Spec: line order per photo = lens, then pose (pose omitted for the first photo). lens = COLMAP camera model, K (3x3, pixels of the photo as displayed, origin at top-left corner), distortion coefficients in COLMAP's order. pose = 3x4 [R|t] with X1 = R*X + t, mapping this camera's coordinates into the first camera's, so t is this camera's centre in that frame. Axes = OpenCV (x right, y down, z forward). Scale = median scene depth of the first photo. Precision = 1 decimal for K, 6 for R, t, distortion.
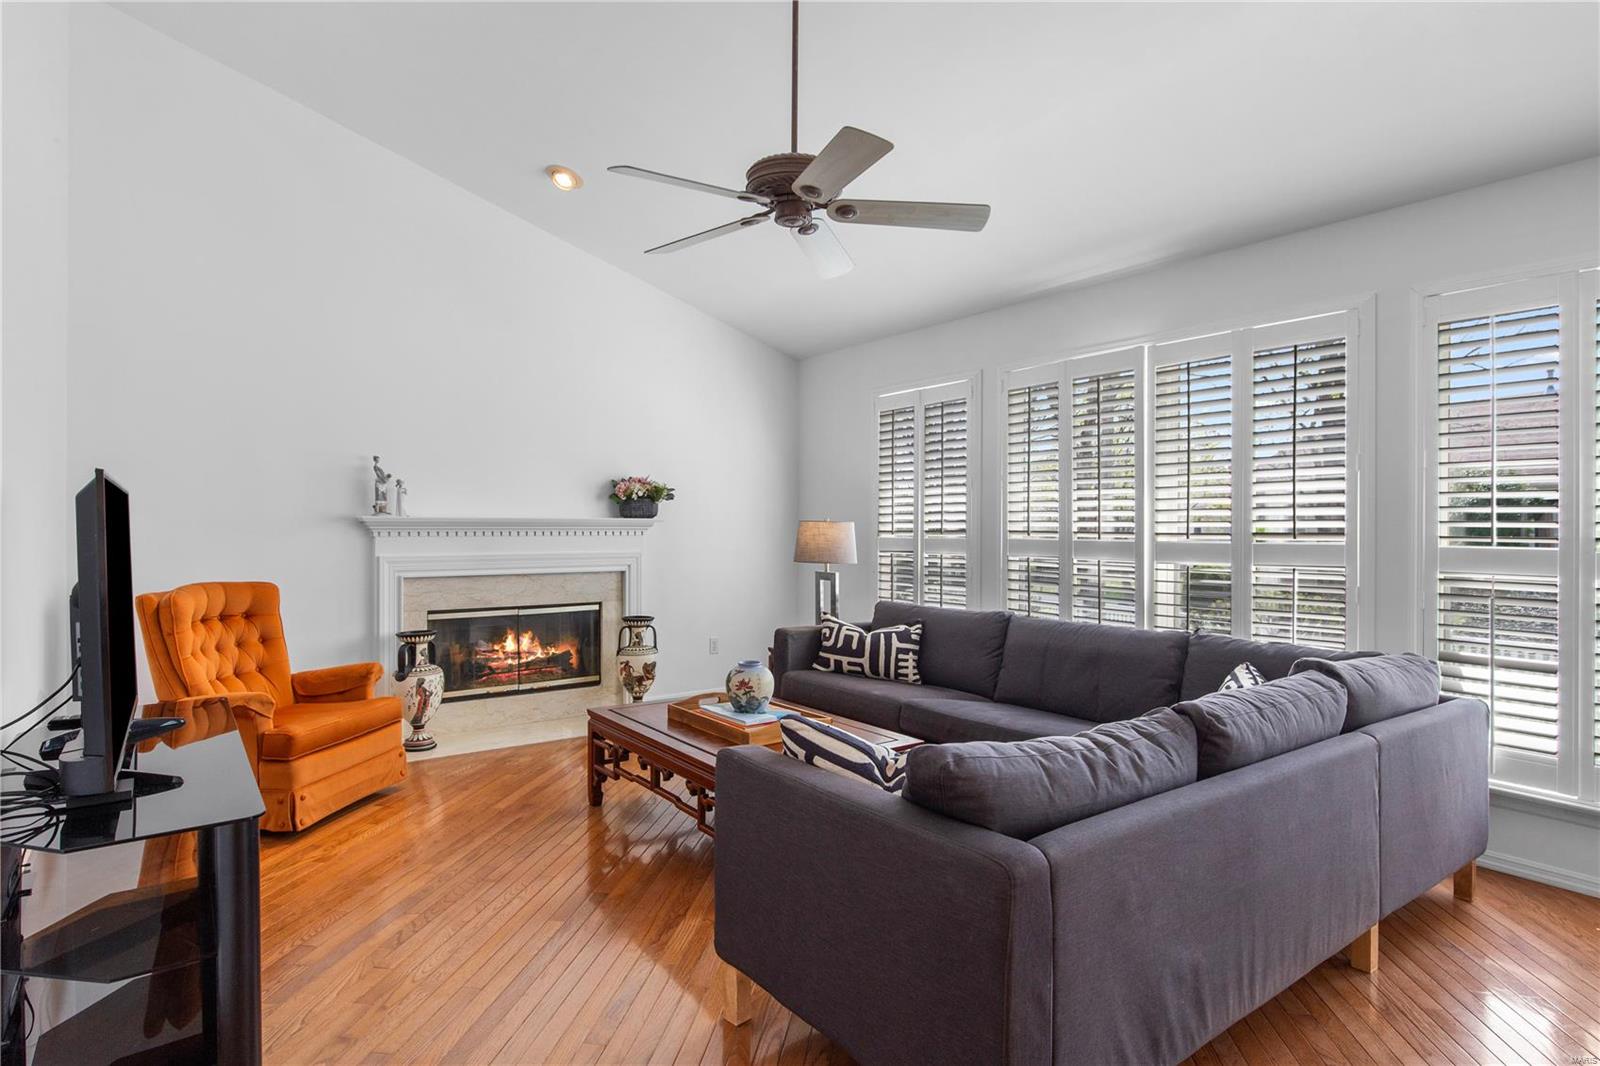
lens RADIAL K [[854.3, 0, 789.7], [0, 854.3, 534.4], [0, 0, 1]] dist [0.003955, 0.003442]
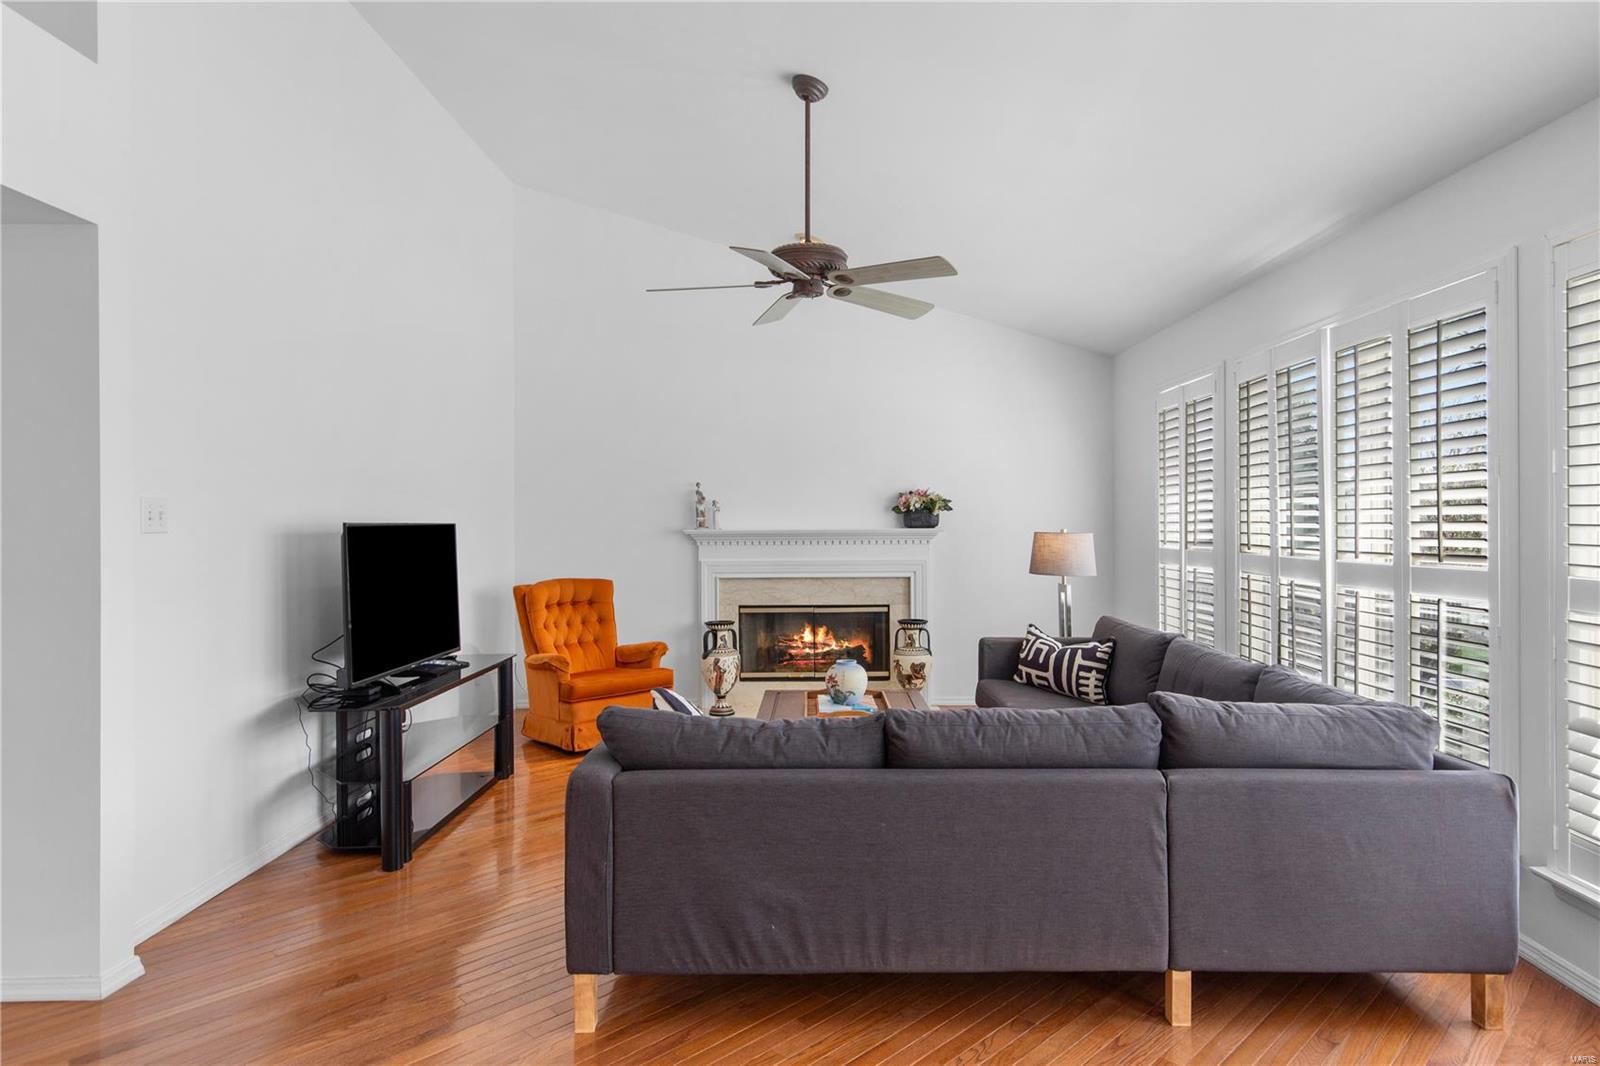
lens RADIAL K [[955.0, 0, 820.1], [0, 955.0, 523.1], [0, 0, 1]] dist [0.009170, -0.000580]
pose [[0.807878, -0.006482, -0.589315, 0.508963], [0.003777, 0.999976, -0.005820, -0.022085], [0.589338, 0.002476, 0.807883, -0.049139]]
